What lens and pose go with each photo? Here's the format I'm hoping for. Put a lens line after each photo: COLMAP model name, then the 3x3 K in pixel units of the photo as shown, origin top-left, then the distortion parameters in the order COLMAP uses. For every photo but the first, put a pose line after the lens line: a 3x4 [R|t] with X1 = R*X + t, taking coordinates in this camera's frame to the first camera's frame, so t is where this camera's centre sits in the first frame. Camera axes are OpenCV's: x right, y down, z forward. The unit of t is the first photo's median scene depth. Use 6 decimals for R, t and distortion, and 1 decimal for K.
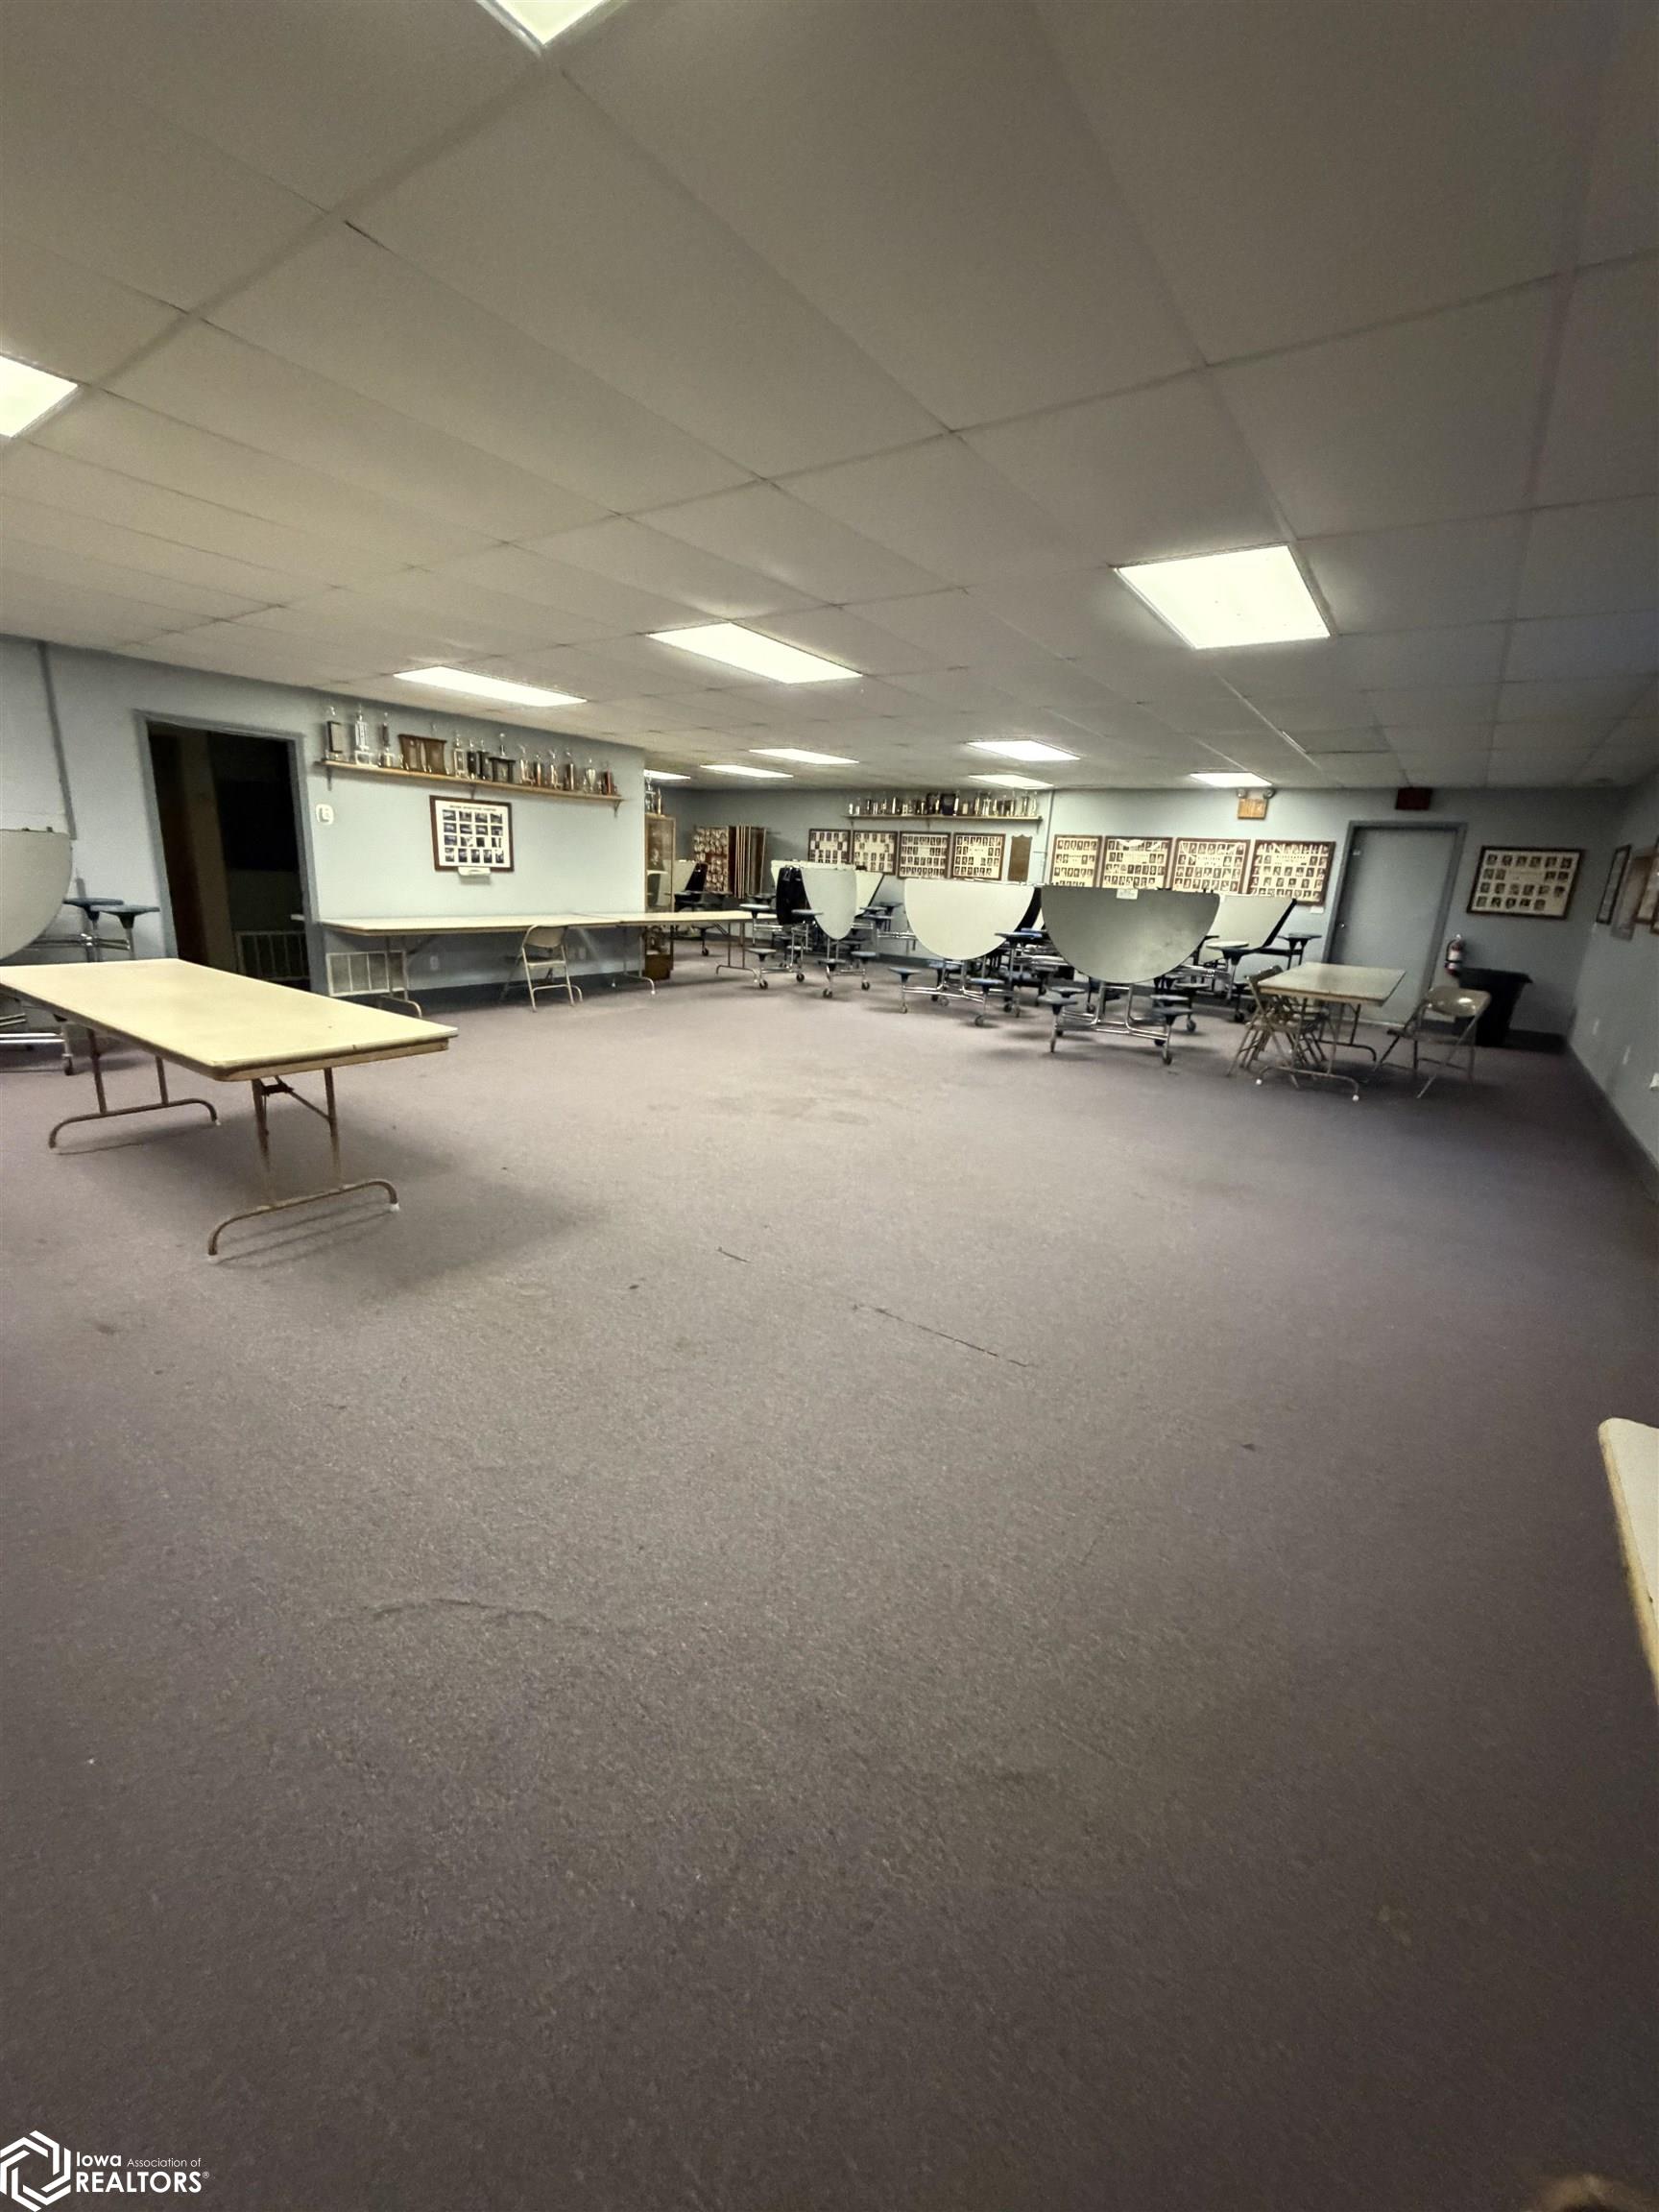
lens RADIAL K [[876.7, 0, 840.2], [0, 876.7, 1098.6], [0, 0, 1]] dist [-0.000458, -0.000273]
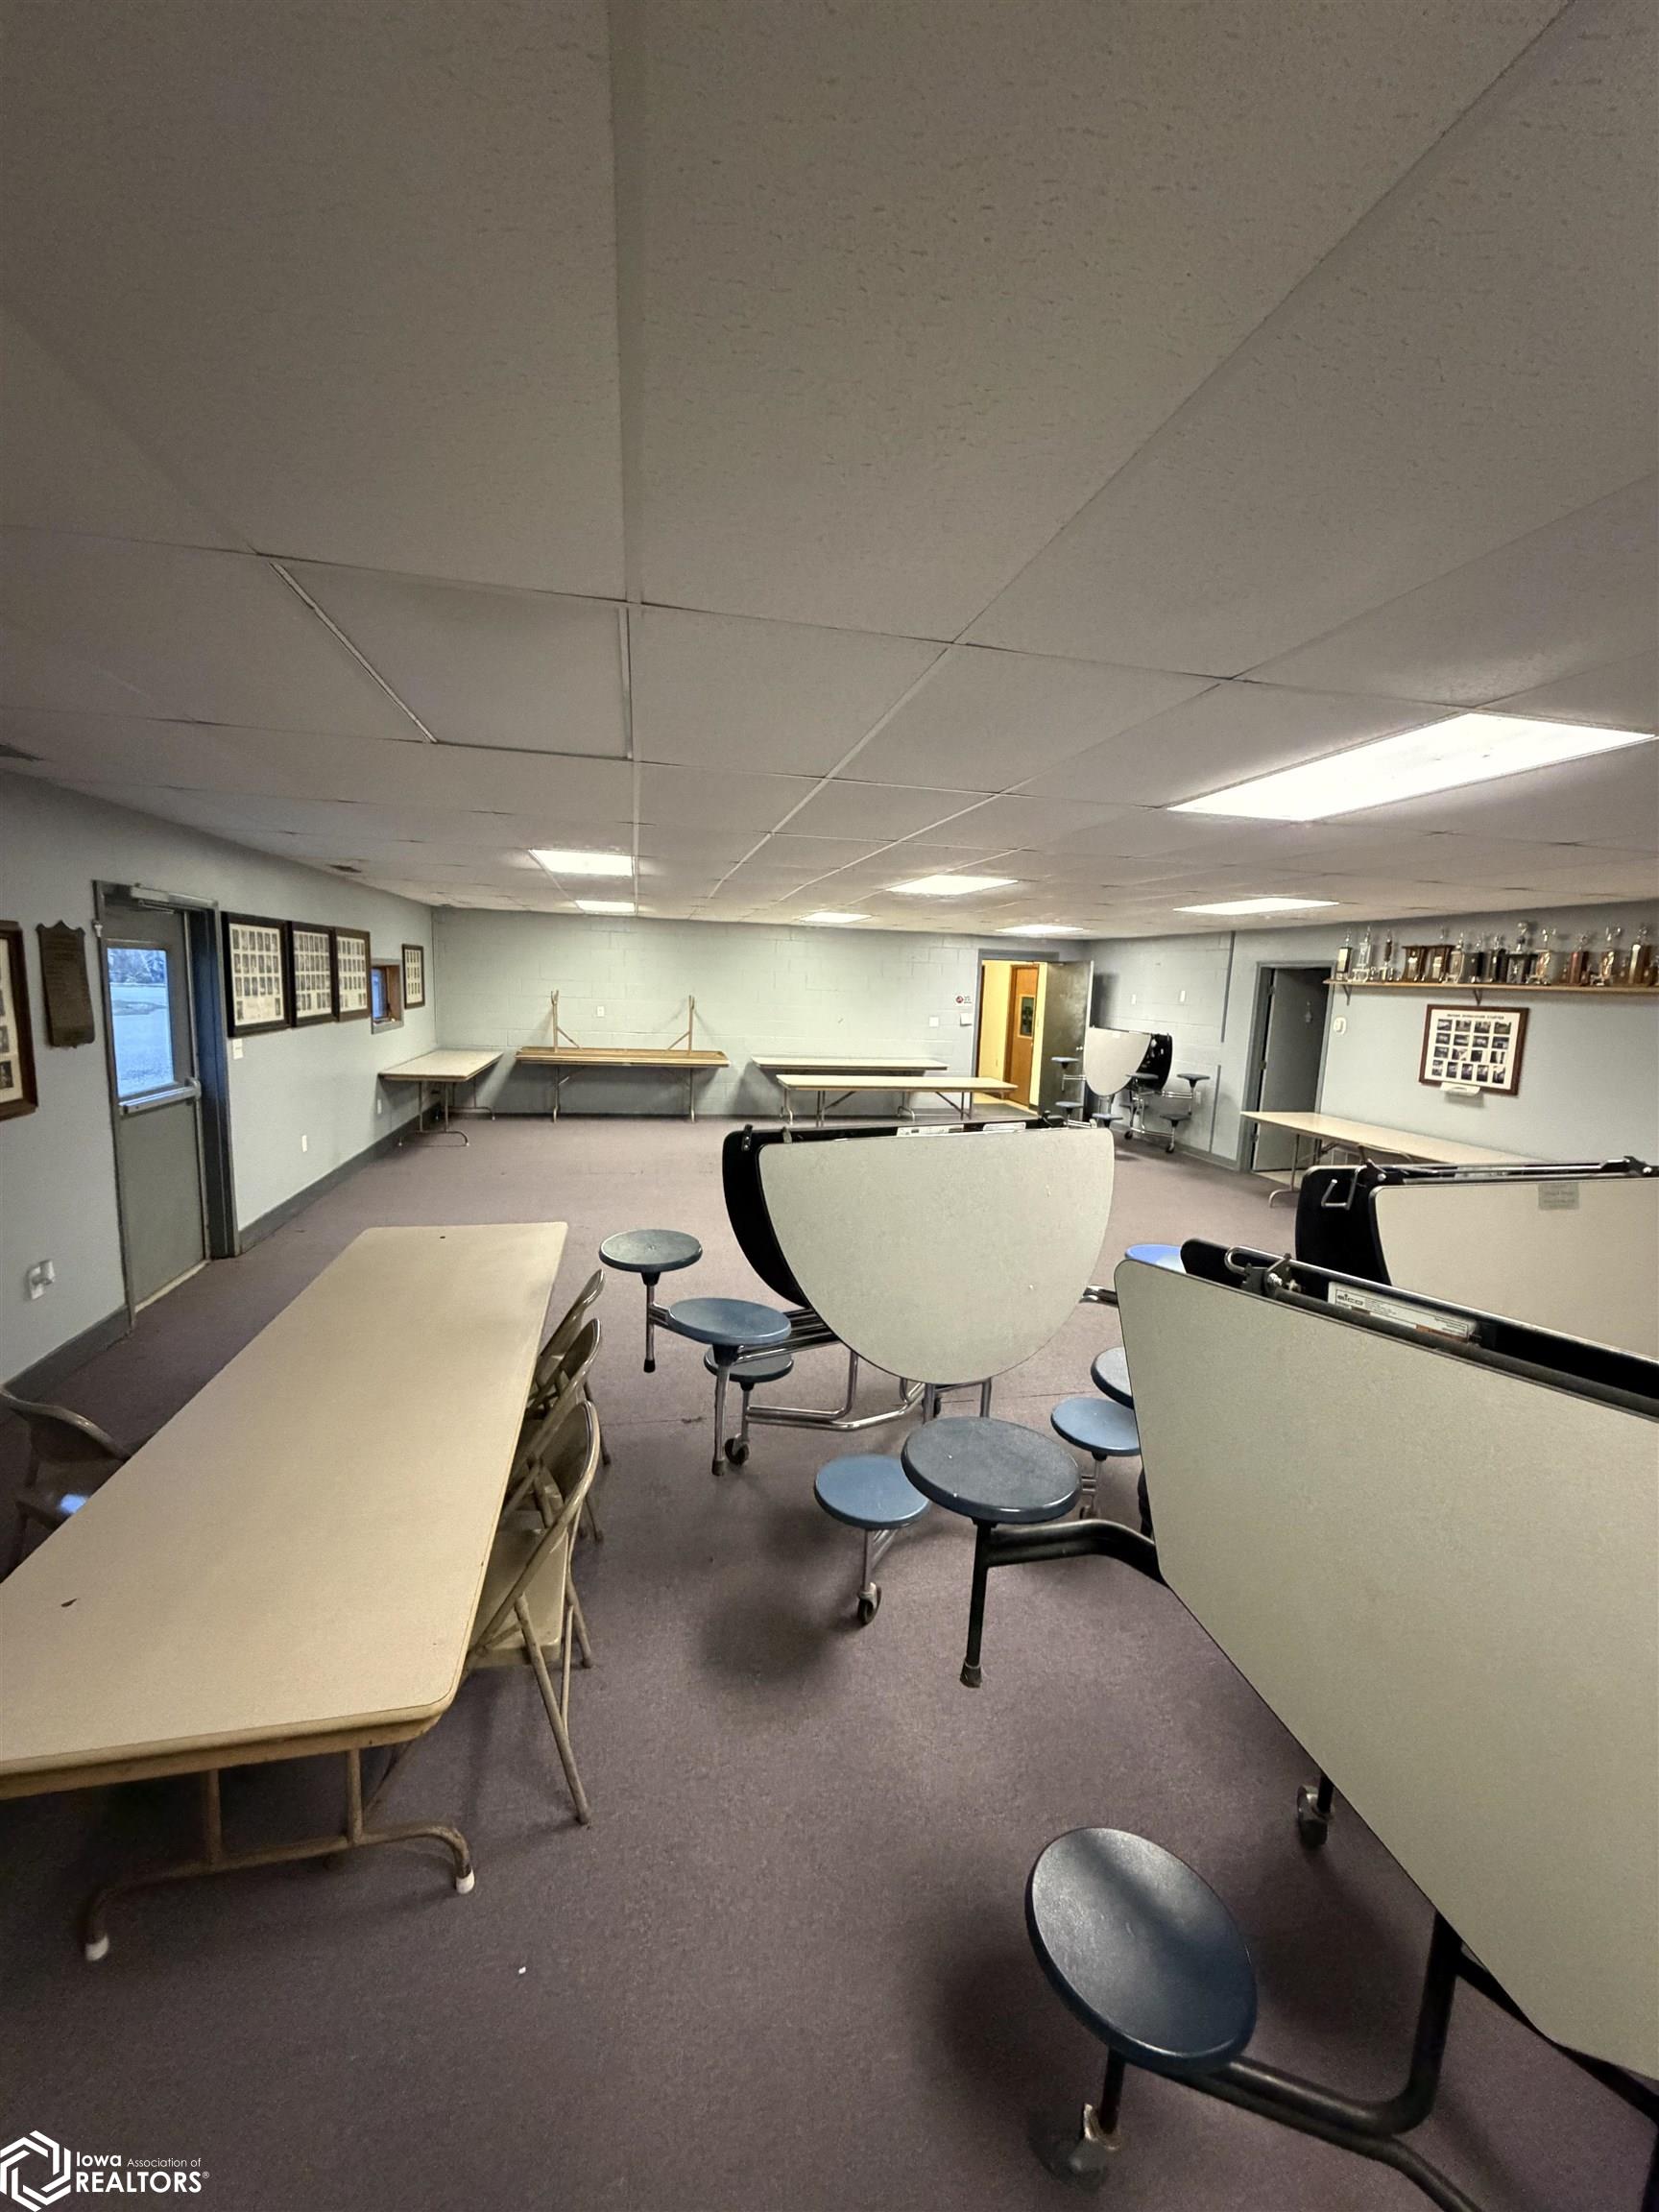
lens RADIAL K [[876.7, 0, 830.8], [0, 876.7, 1103.8], [0, 0, 1]] dist [-0.000458, -0.000273]
pose [[-0.667473, 0.027709, -0.744119, 0.593951], [-0.260751, 0.927339, 0.268425, -0.311108], [0.697488, 0.373196, -0.611748, 1.087744]]
